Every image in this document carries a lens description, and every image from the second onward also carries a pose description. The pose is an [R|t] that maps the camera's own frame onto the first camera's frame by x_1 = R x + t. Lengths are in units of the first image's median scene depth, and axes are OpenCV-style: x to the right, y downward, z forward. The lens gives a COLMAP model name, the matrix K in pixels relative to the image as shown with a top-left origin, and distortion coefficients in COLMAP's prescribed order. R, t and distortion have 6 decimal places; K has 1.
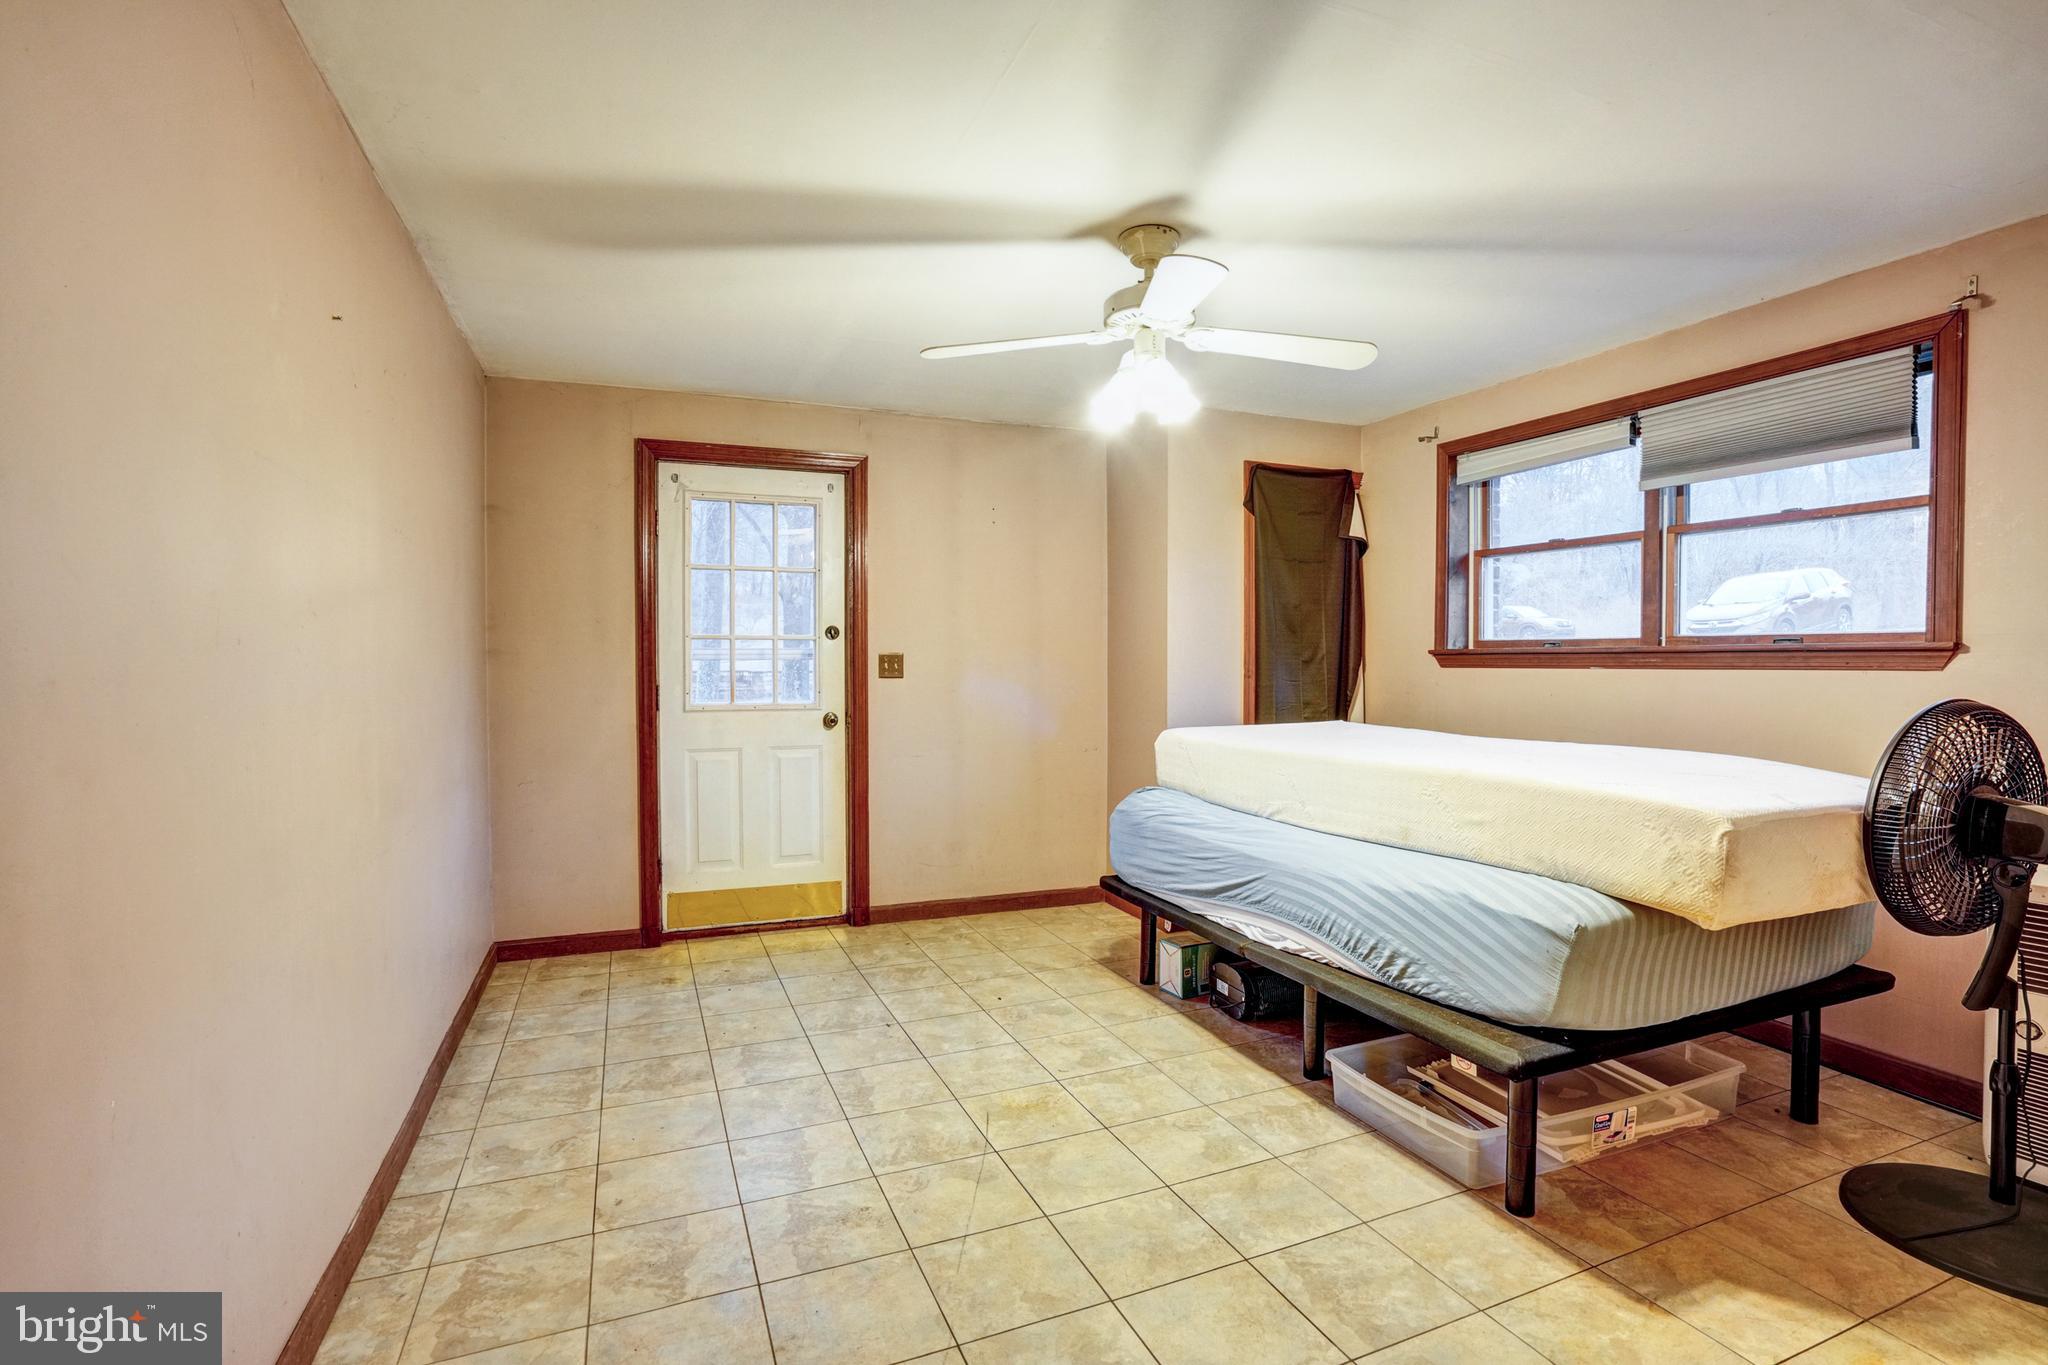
lens RADIAL K [[942.2, 0, 1025.7], [0, 942.2, 676.7], [0, 0, 1]] dist [-0.063647, 0.027093]
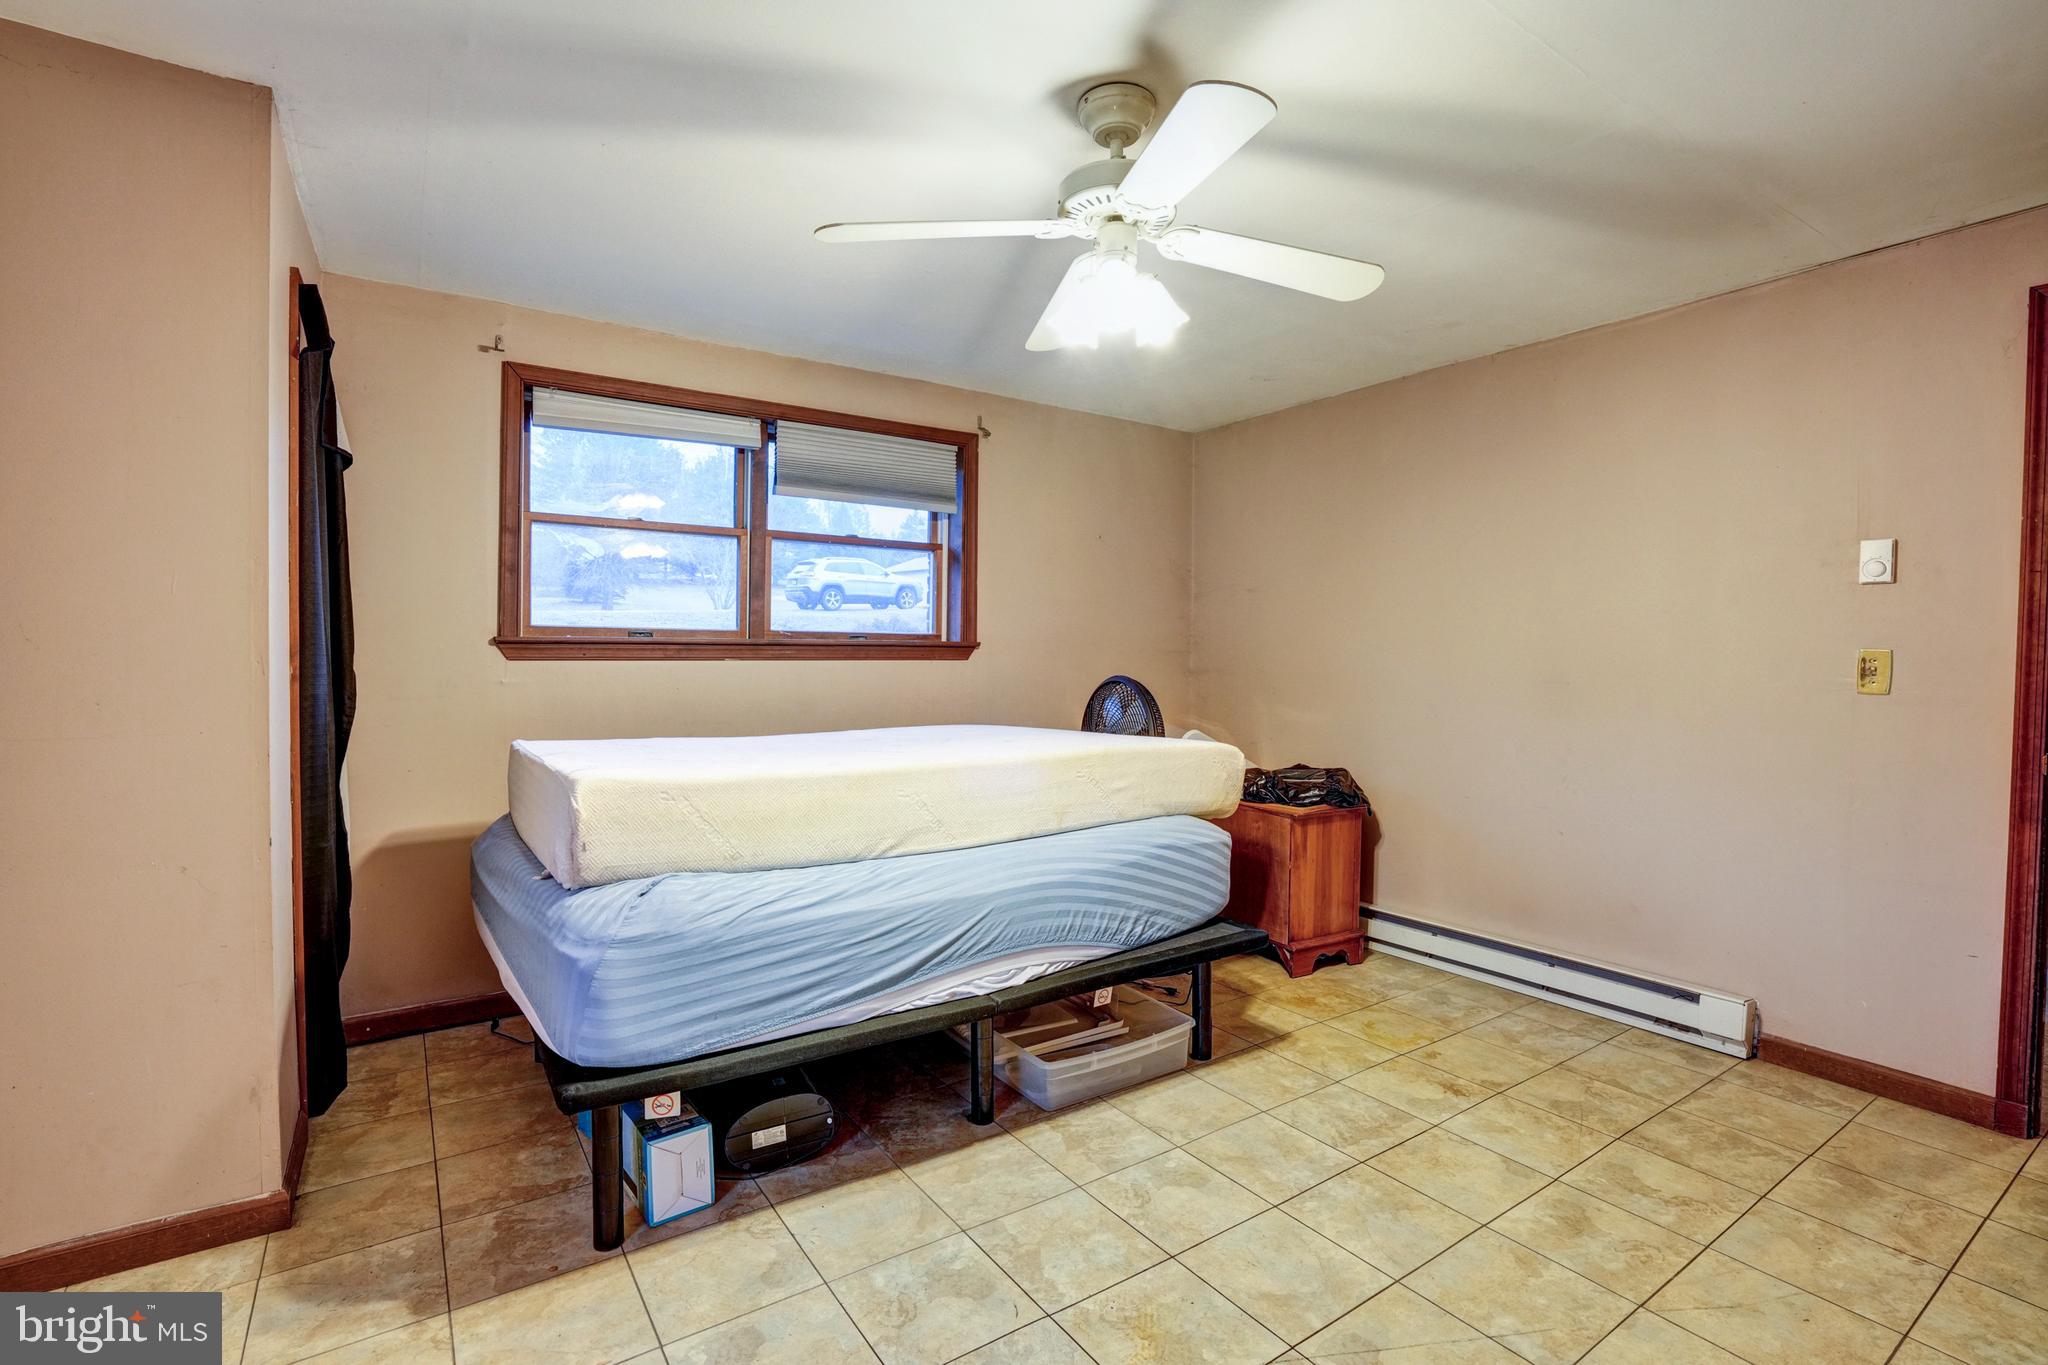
lens RADIAL K [[942.2, 0, 1025.7], [0, 942.2, 676.7], [0, 0, 1]] dist [-0.063647, 0.027093]
pose [[-0.192086, -0.023027, 0.981108, -0.545864], [0.010932, 0.999612, 0.025602, -0.016183], [-0.981317, 0.015643, -0.191760, 1.088179]]
